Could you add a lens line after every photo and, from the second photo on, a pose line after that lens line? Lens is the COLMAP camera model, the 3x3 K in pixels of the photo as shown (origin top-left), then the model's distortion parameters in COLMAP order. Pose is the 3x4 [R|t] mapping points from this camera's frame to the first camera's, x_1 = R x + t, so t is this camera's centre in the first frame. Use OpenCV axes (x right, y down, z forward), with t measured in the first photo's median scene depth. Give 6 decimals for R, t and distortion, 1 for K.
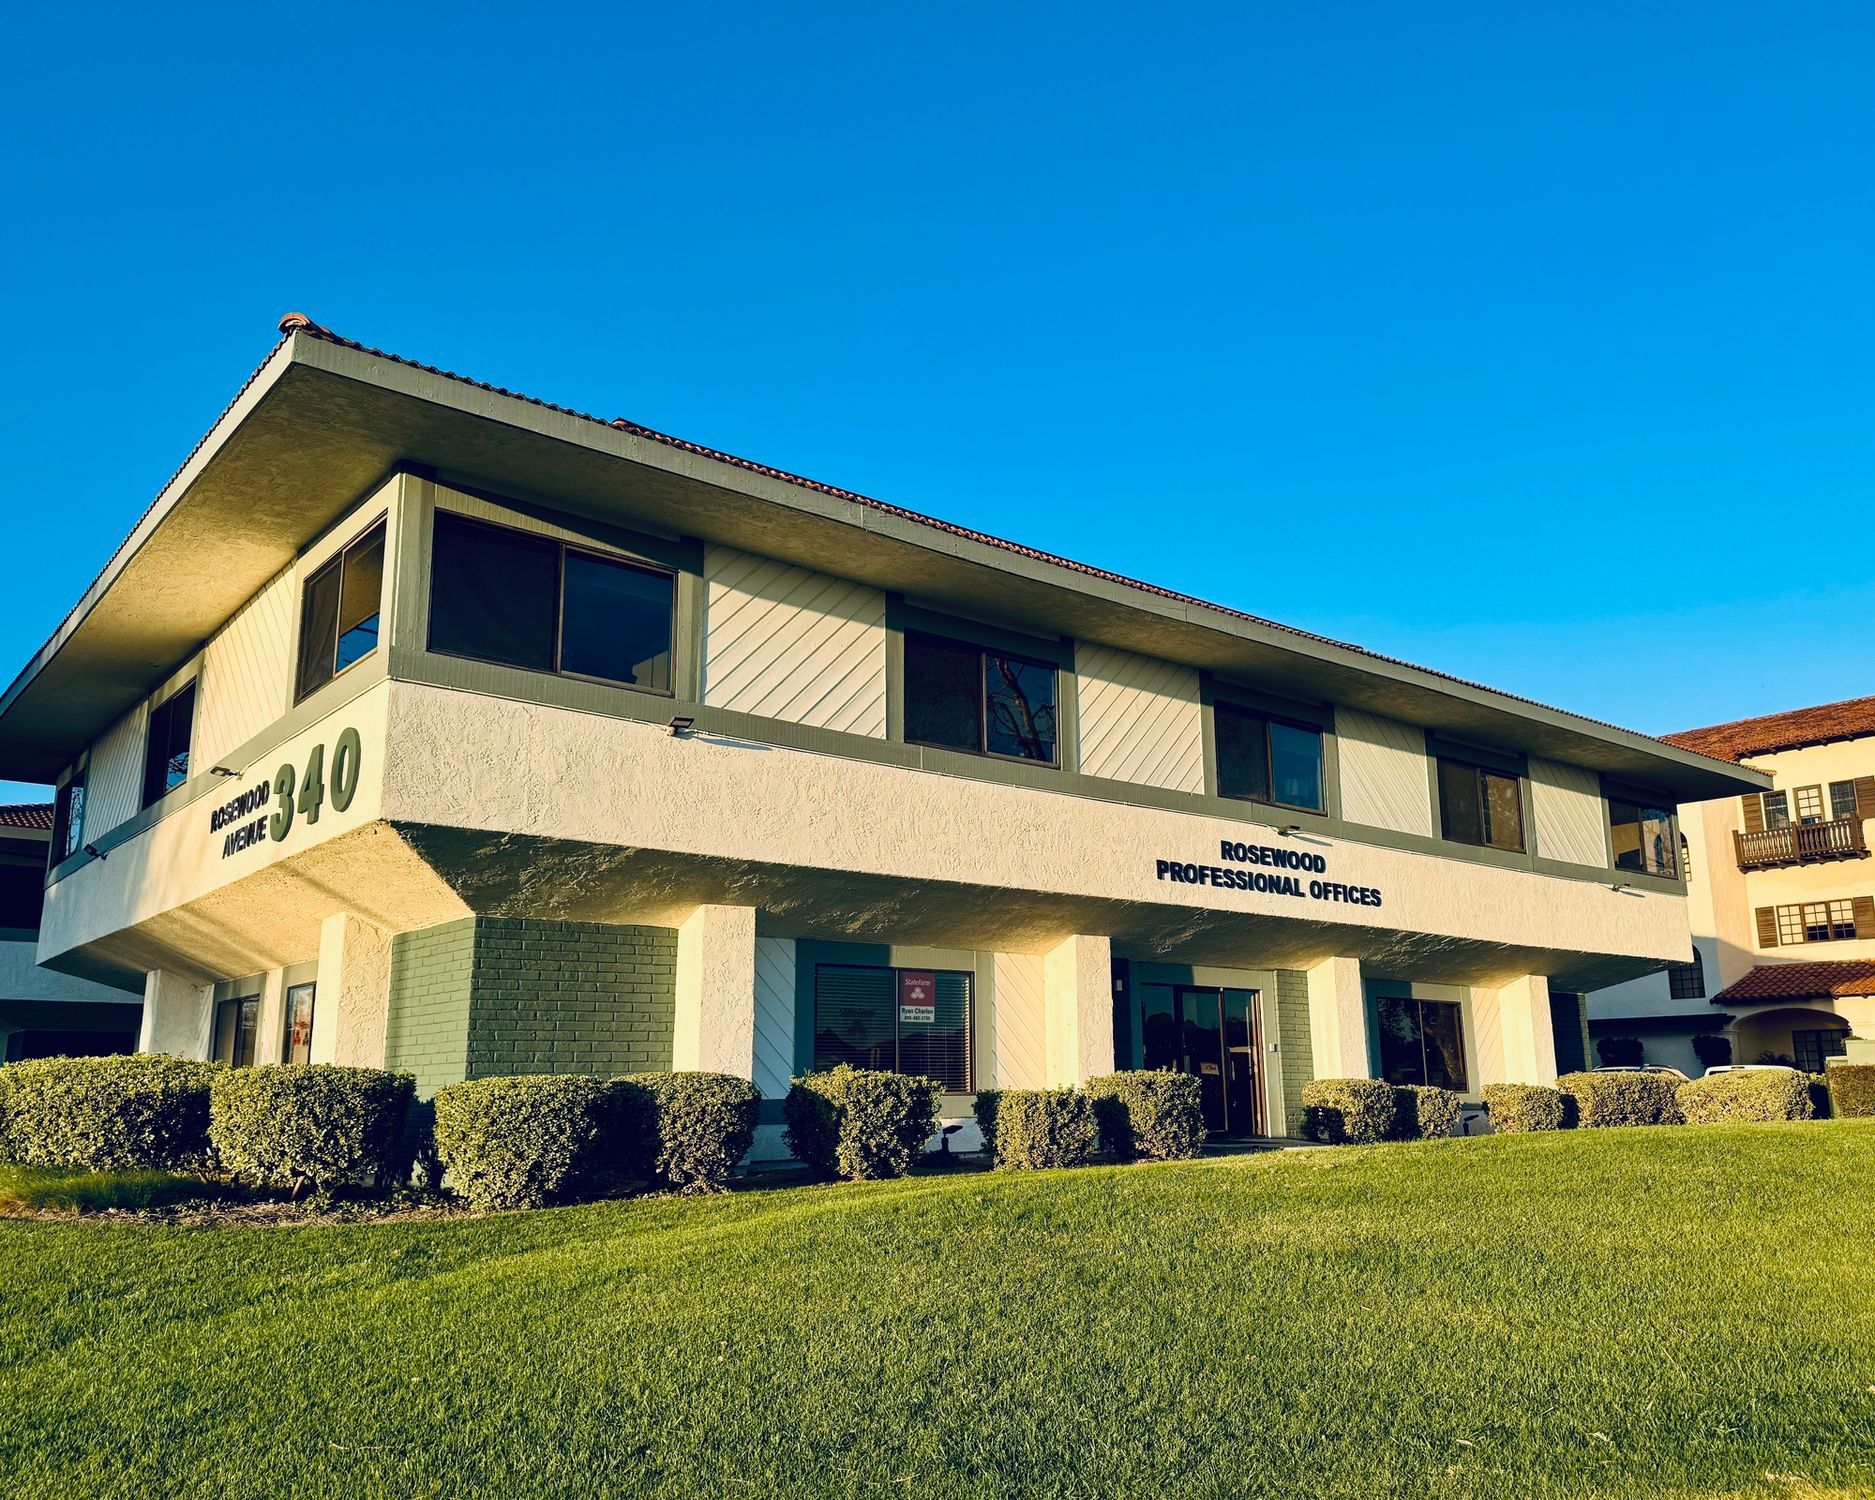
lens RADIAL K [[1489.3, 0, 938.9], [0, 1489.3, 749.5], [0, 0, 1]] dist [0.004383, 0.001877]
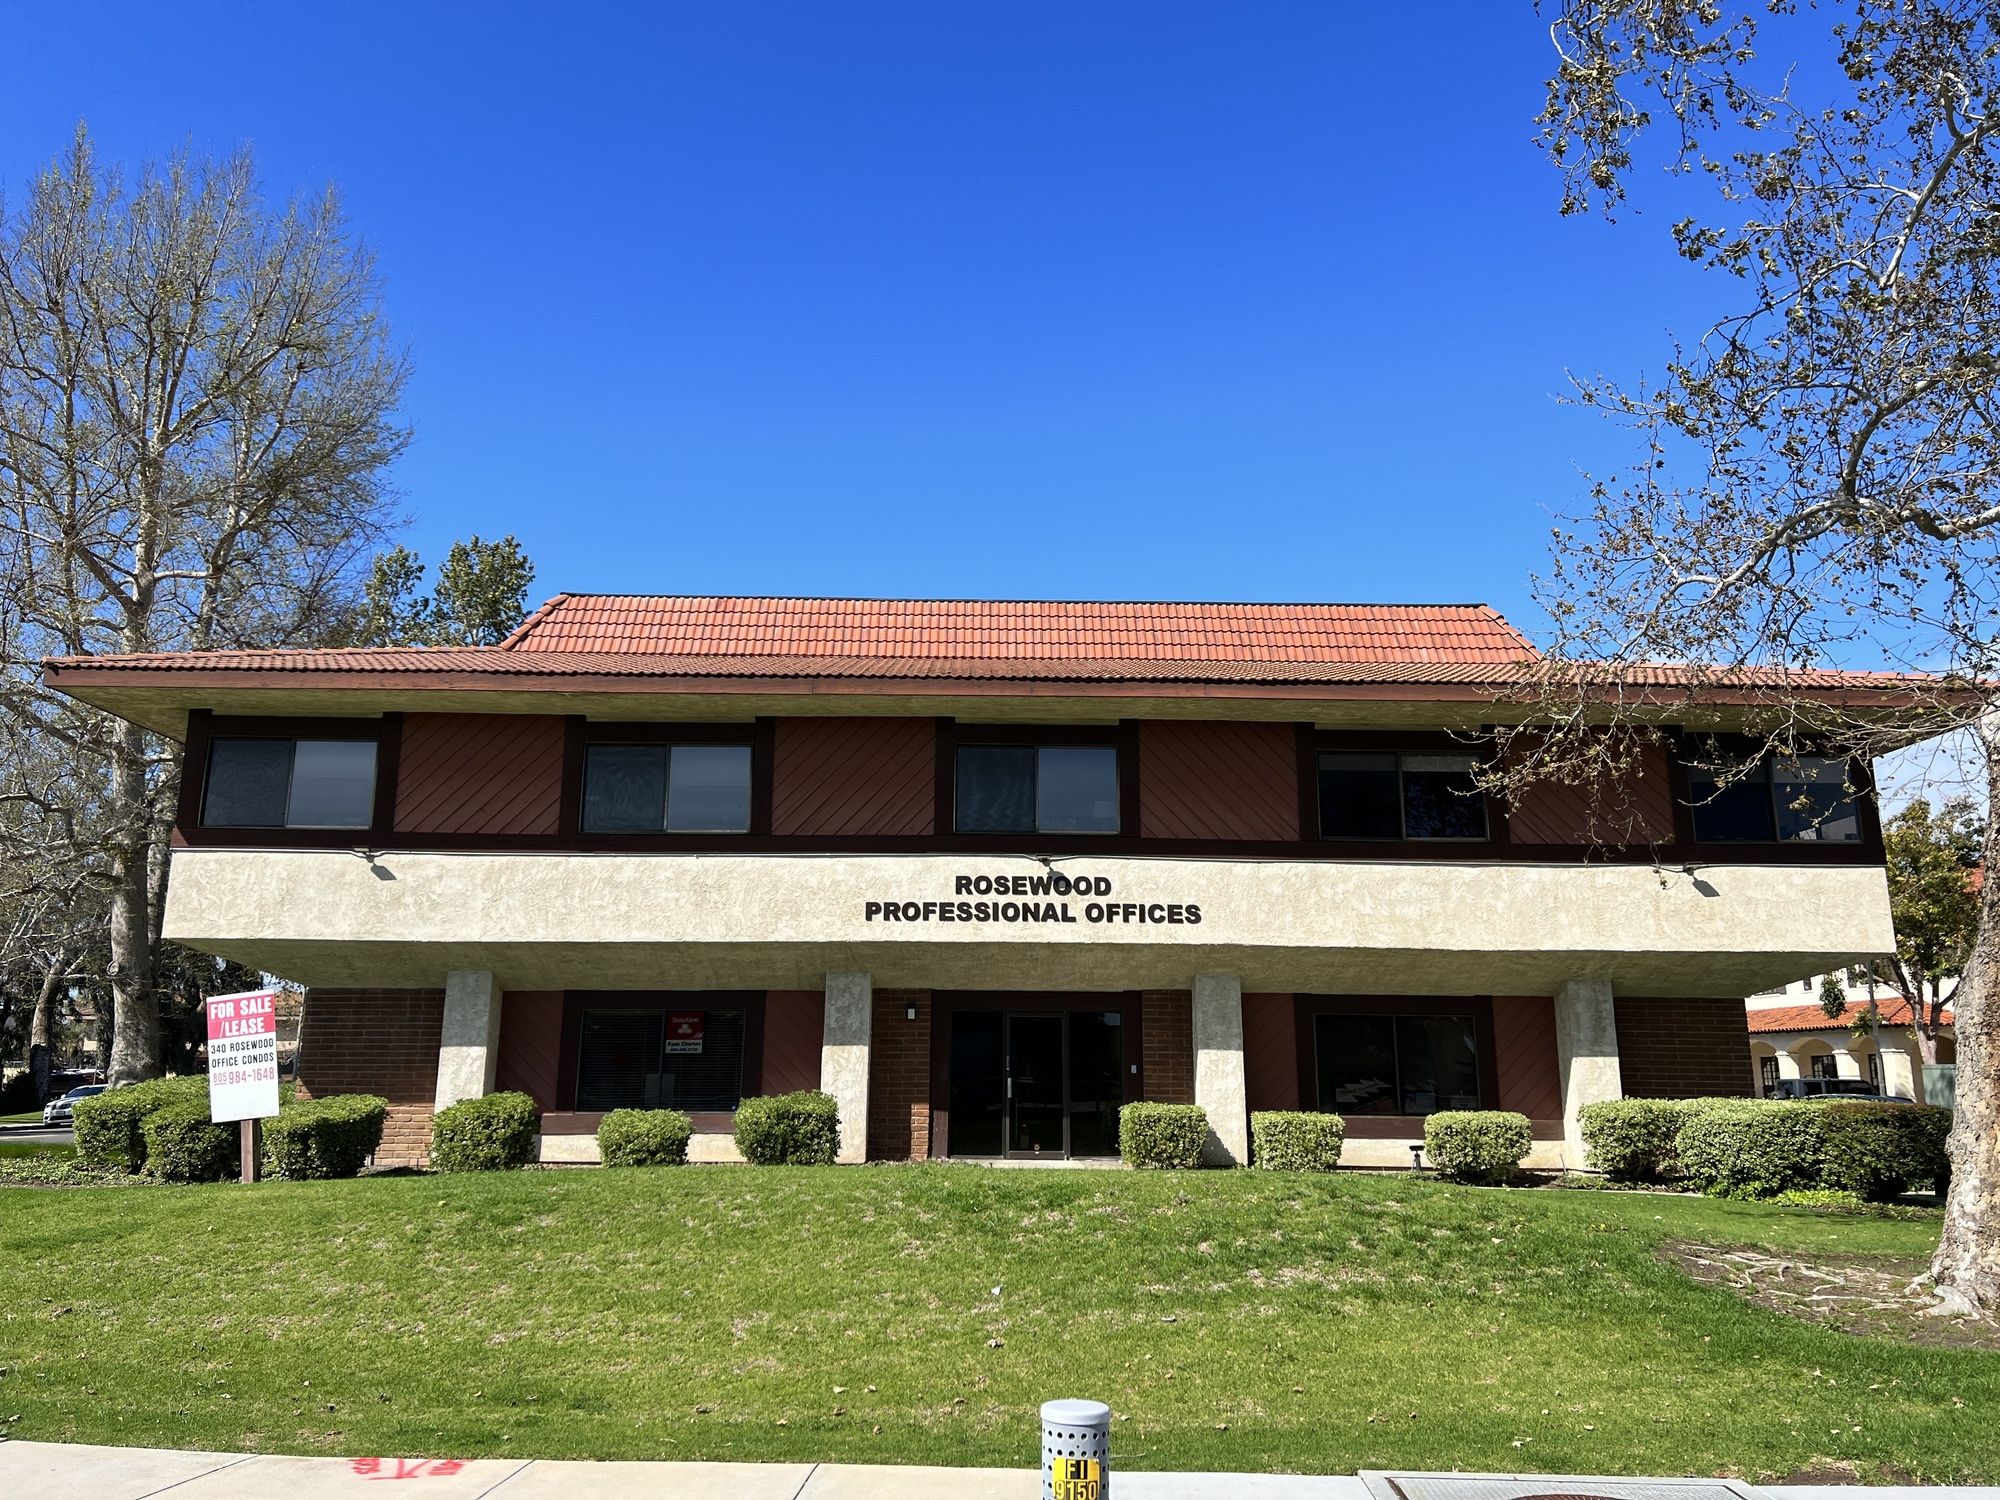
lens RADIAL K [[1487.5, 0, 998.3], [0, 1487.5, 753.3], [0, 0, 1]] dist [0.003497, 0.001556]
pose [[0.768525, -0.129226, -0.626634, 0.858695], [0.132451, 0.990309, -0.041782, 0.022364], [0.625960, -0.050887, 0.778193, 0.199897]]
